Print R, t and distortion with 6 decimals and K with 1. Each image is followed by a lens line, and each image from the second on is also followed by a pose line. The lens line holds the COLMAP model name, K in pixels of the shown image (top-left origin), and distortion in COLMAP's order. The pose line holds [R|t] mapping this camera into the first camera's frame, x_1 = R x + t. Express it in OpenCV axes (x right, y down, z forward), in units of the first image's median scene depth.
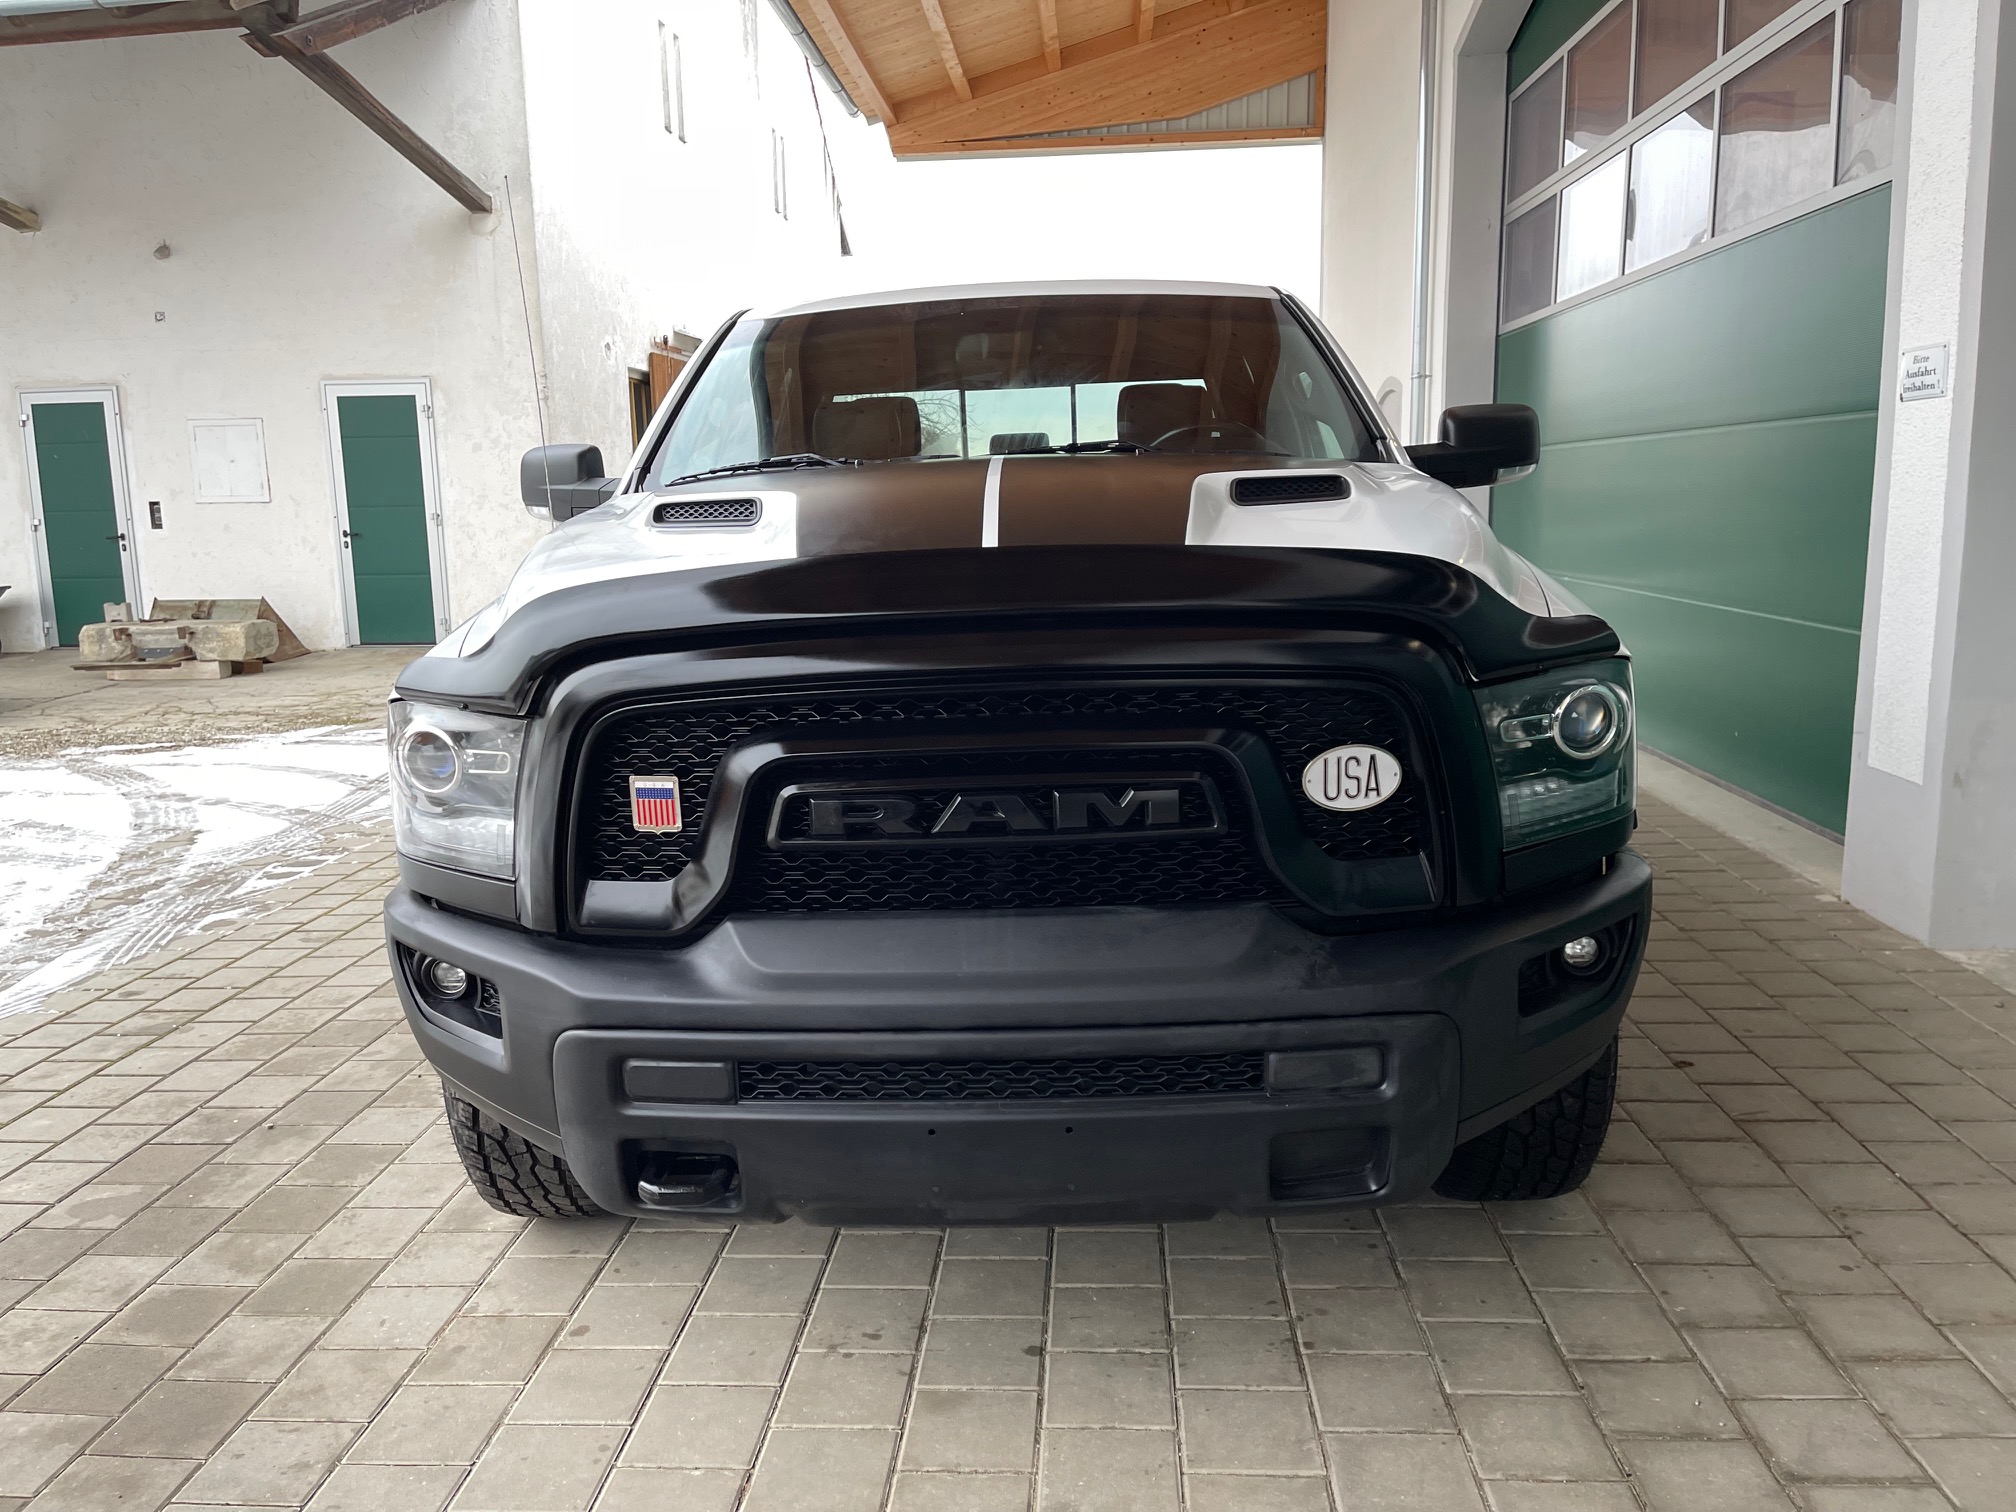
lens RADIAL K [[1518.8, 0, 1005.2], [0, 1518.8, 767.5], [0, 0, 1]] dist [0.086304, -0.104981]
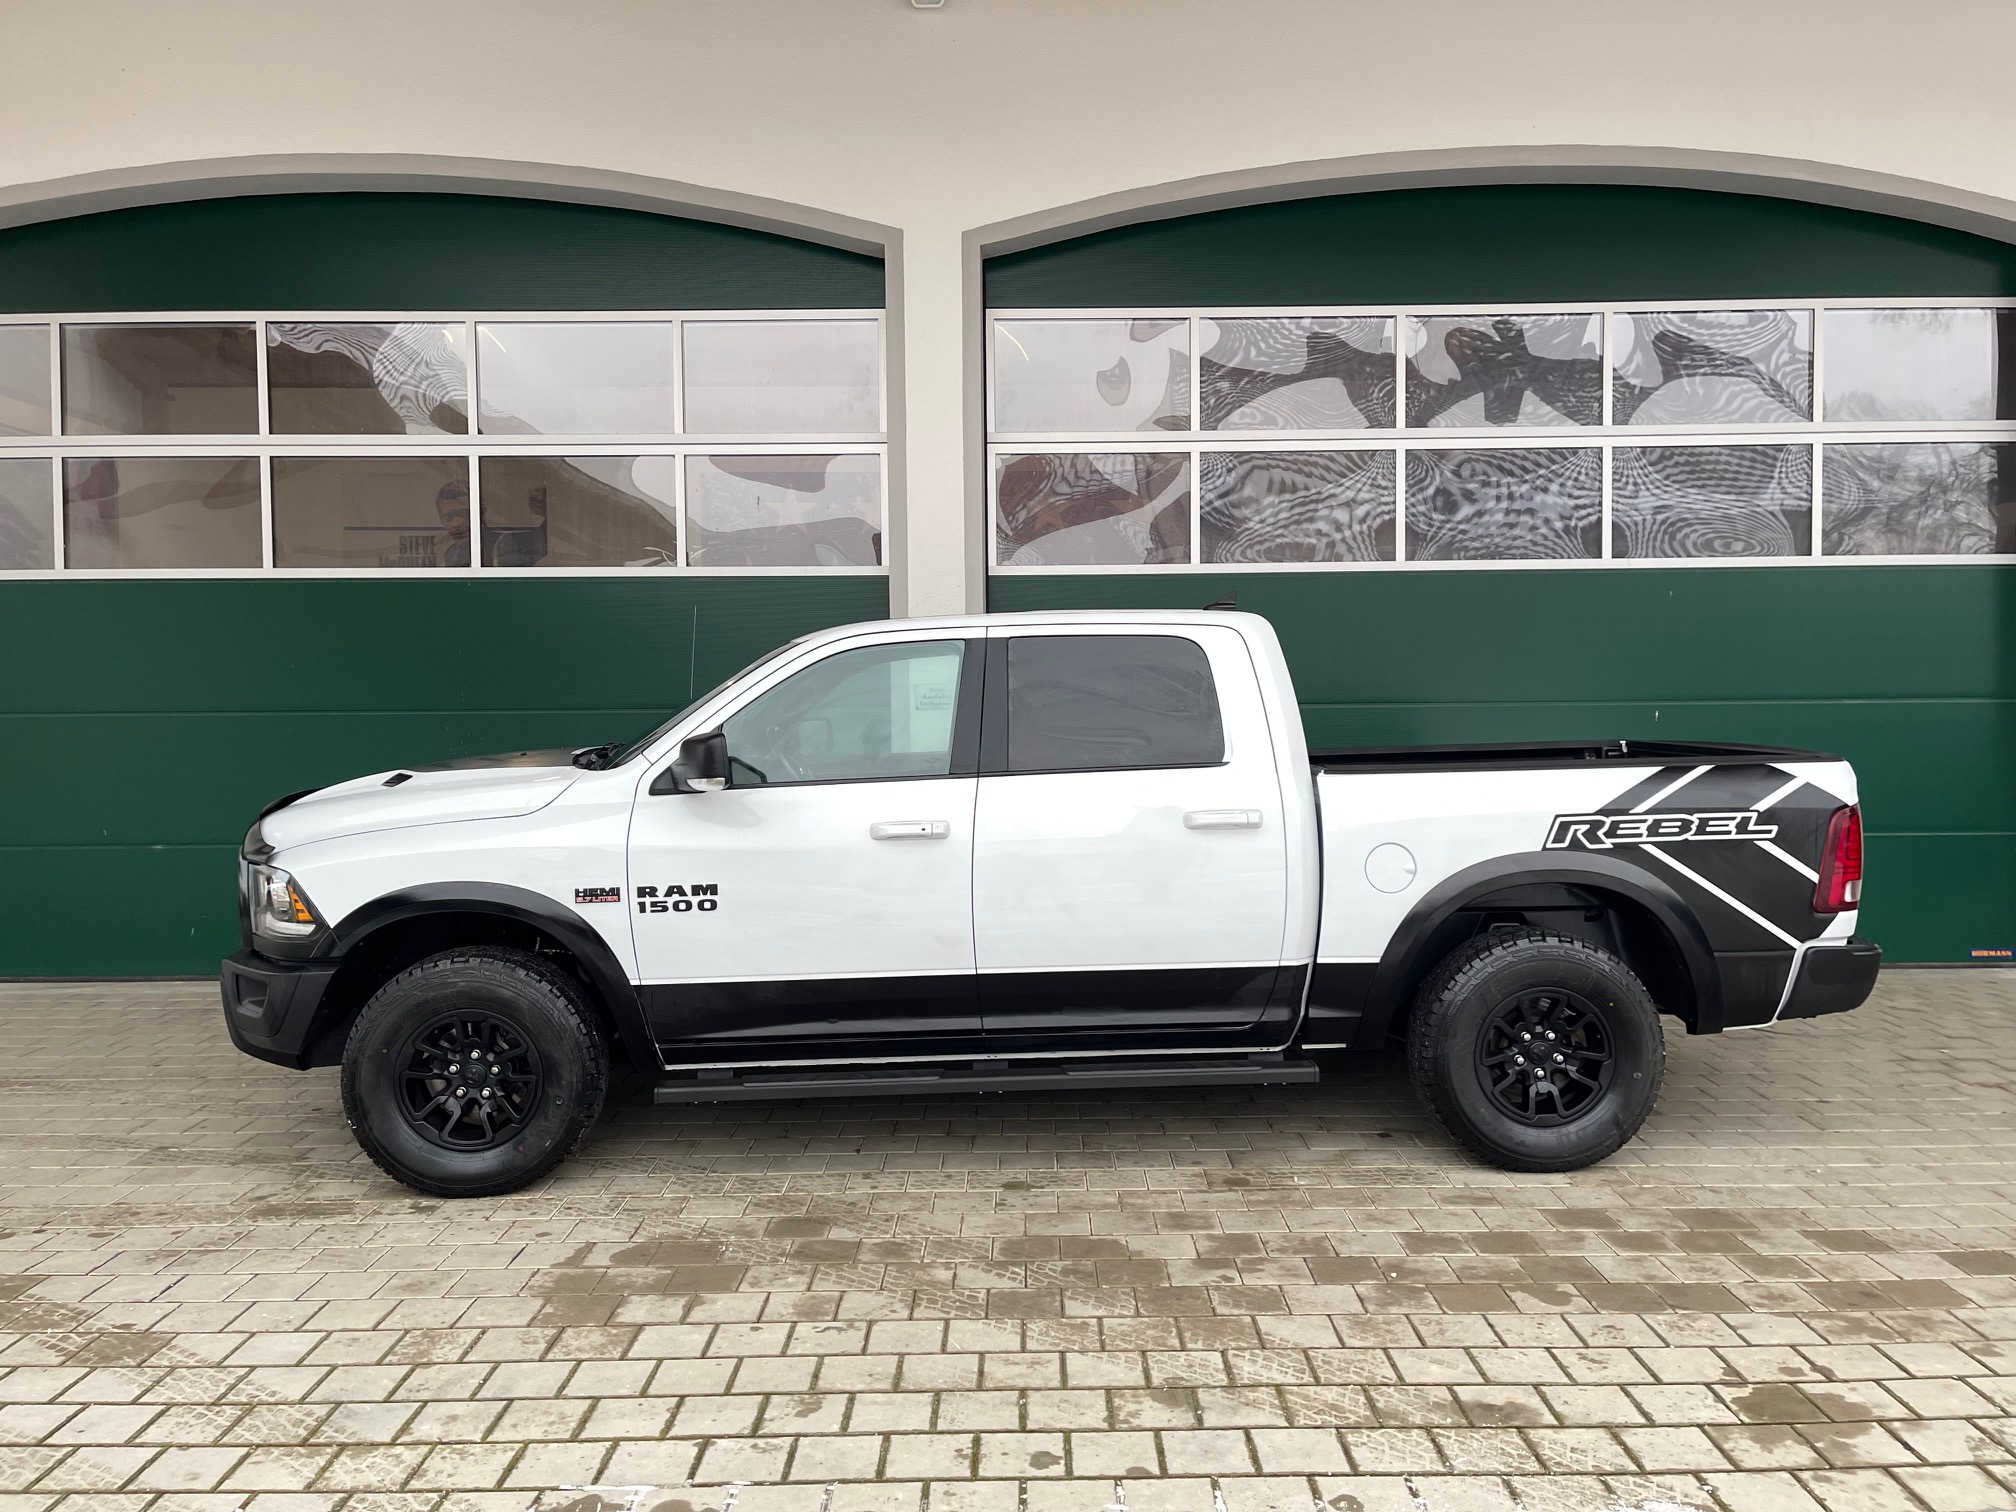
lens RADIAL K [[1518.8, 0, 1016.8], [0, 1518.8, 775.8], [0, 0, 1]] dist [0.086304, -0.104981]
pose [[-0.062042, -0.029092, 0.997649, -1.379132], [0.187730, 0.981394, 0.040293, -0.221510], [-0.980259, 0.189788, -0.055426, 1.058504]]
